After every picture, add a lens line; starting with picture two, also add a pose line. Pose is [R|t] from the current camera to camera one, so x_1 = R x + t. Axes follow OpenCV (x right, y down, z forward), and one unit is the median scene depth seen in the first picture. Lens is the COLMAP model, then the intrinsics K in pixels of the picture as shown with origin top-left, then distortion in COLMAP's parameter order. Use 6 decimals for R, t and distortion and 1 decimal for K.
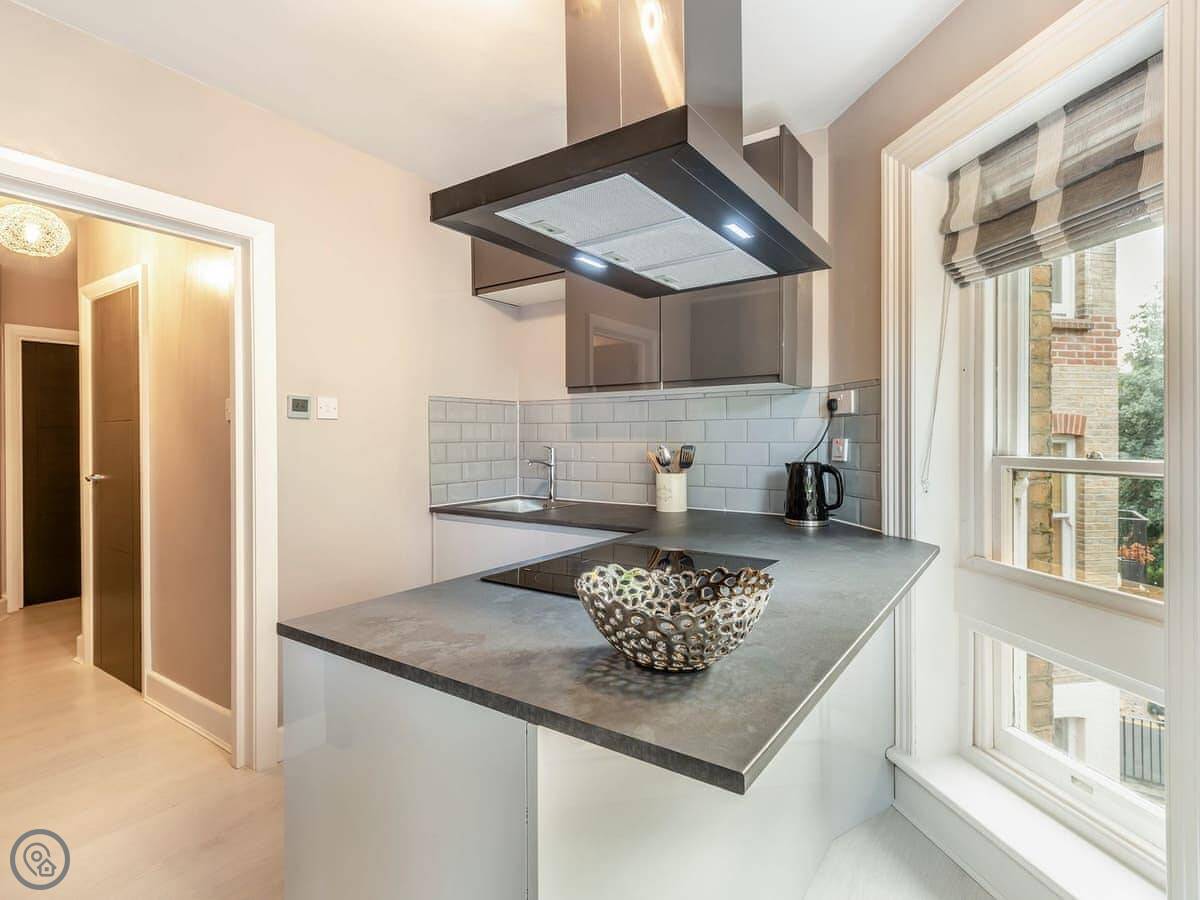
lens RADIAL K [[628.3, 0, 610.4], [0, 628.3, 444.4], [0, 0, 1]] dist [0.017448, -0.024576]
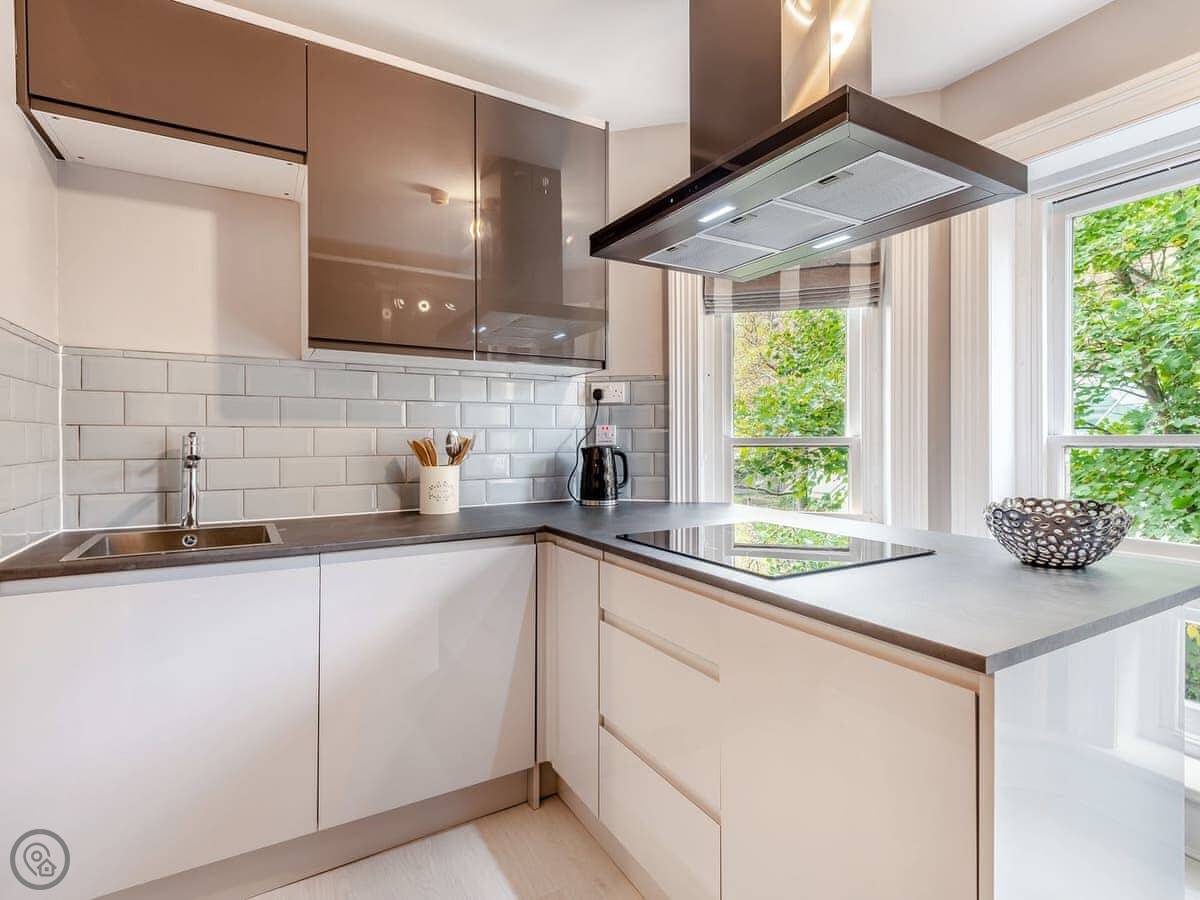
lens RADIAL K [[605.6, 0, 632.8], [0, 605.6, 445.3], [0, 0, 1]] dist [0.021255, -0.000226]
pose [[0.394487, -0.012803, 0.918812, -0.622350], [0.010561, 0.999900, 0.009399, 0.017659], [-0.918841, 0.005996, 0.394583, 0.551723]]
